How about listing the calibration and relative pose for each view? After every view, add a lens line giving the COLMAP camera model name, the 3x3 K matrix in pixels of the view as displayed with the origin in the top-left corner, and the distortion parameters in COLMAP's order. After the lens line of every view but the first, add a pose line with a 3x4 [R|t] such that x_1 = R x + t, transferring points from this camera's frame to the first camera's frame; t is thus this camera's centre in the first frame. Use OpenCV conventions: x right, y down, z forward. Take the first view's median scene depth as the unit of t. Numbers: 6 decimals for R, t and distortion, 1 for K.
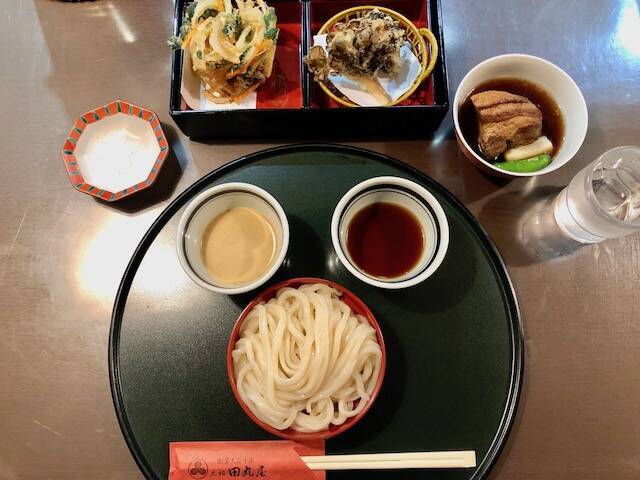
lens RADIAL K [[533.5, 0, 321.1], [0, 533.5, 240.7], [0, 0, 1]] dist [0.037309, 0.002596]
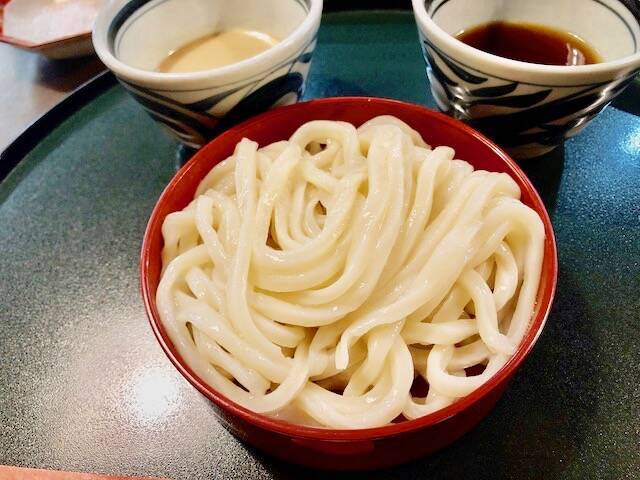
lens RADIAL K [[533.5, 0, 321.3], [0, 533.5, 241.8], [0, 0, 1]] dist [0.037309, 0.002596]
pose [[0.992861, 0.025363, -0.116549, 0.002383], [-0.067636, 0.924560, -0.374984, 0.394689], [0.098245, 0.380190, 0.919676, 0.682428]]
